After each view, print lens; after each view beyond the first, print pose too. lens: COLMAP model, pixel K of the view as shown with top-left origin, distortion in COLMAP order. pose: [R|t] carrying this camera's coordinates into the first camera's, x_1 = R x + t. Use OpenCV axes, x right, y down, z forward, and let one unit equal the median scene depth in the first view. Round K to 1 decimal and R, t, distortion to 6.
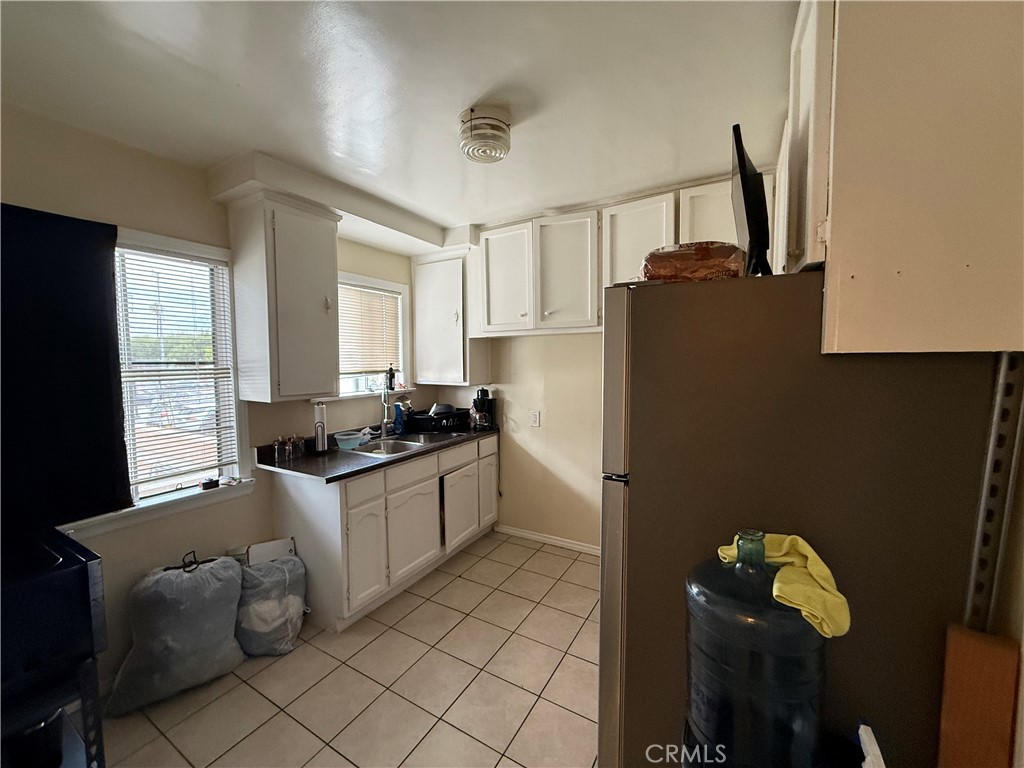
lens RADIAL K [[407.3, 0, 511.4], [0, 407.3, 385.6], [0, 0, 1]] dist [-0.003668, 0.000918]
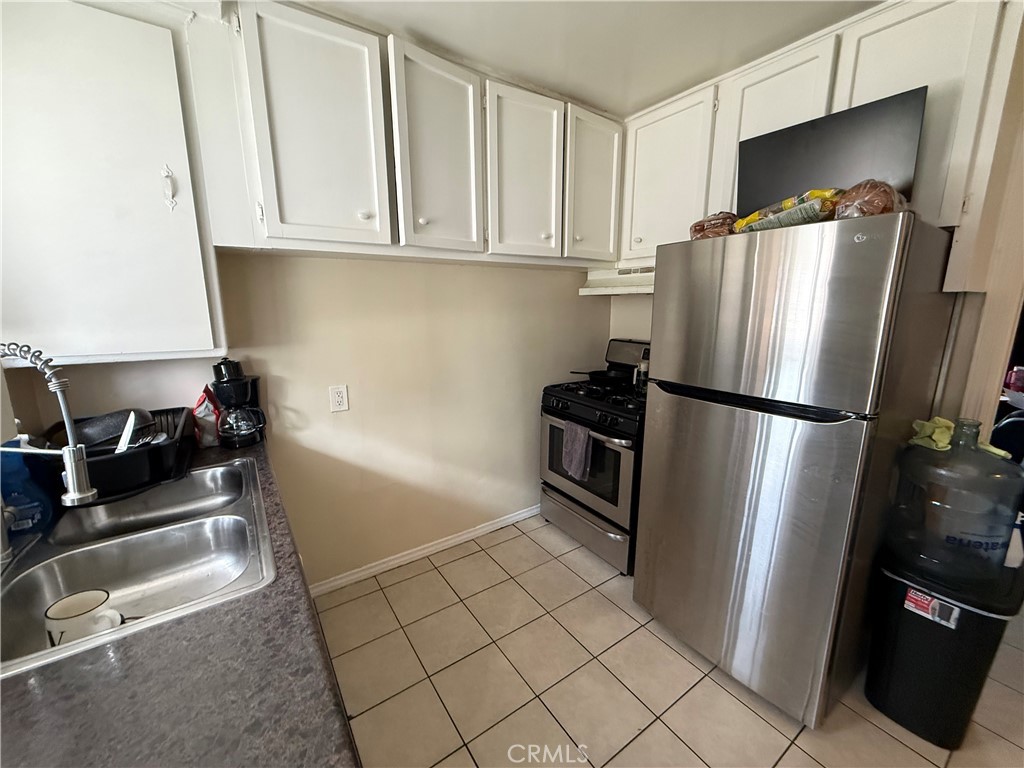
lens RADIAL K [[407.3, 0, 513.6], [0, 407.3, 383.8], [0, 0, 1]] dist [-0.003668, 0.000918]
pose [[0.422162, -0.172121, 0.890030, -0.395523], [0.053338, 0.984825, 0.165153, -0.028303], [-0.904950, -0.022249, 0.424936, 0.551510]]
